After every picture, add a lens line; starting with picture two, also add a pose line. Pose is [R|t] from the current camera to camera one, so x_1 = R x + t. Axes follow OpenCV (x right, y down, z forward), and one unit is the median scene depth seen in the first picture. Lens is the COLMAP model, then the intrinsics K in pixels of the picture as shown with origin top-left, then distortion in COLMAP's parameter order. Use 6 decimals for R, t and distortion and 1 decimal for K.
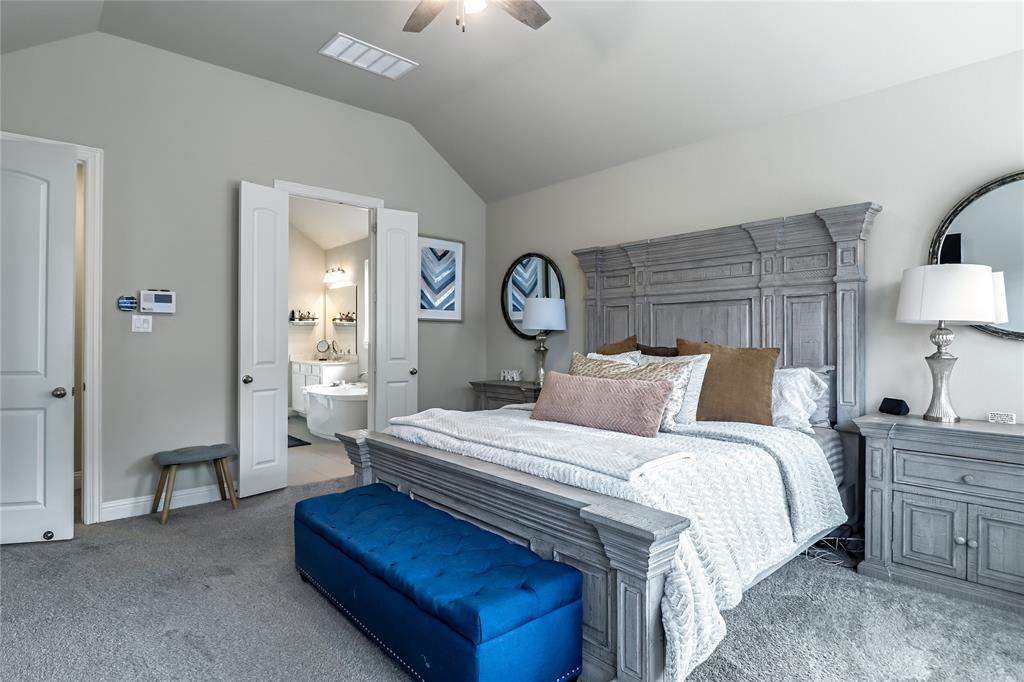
lens RADIAL K [[543.8, 0, 512.0], [0, 543.8, 341.0], [0, 0, 1]] dist [0.000657, -0.029388]
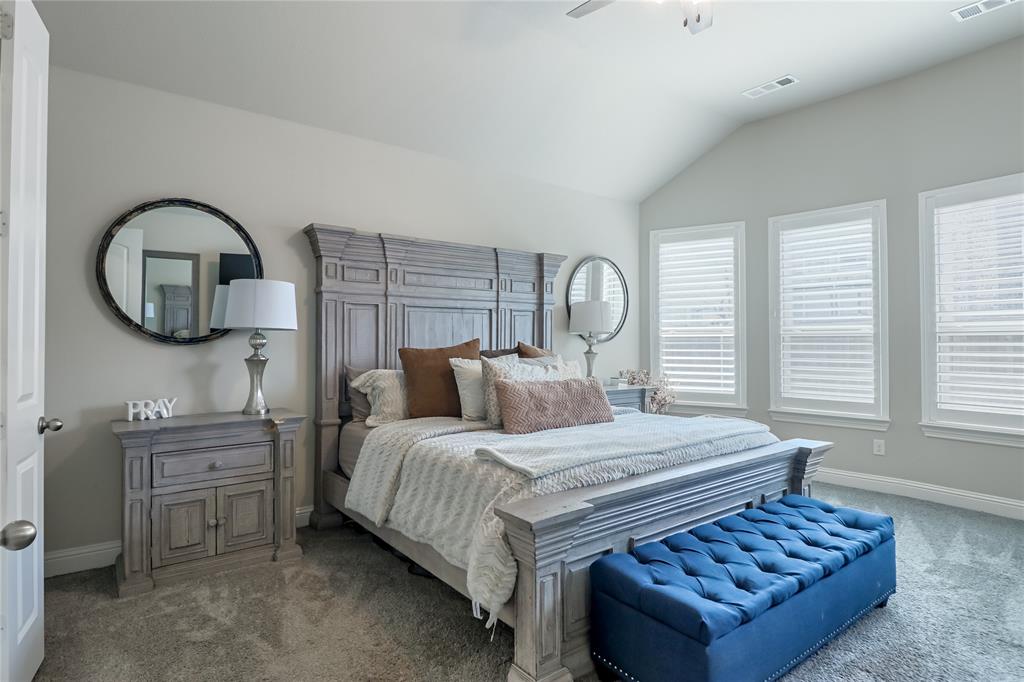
lens RADIAL K [[541.8, 0, 503.5], [0, 541.8, 334.3], [0, 0, 1]] dist [0.002532, -0.009786]
pose [[0.072067, 0.014450, 0.997295, -0.604728], [0.007146, 0.999862, -0.015003, -0.002466], [-0.997374, 0.008207, 0.071954, 0.693227]]
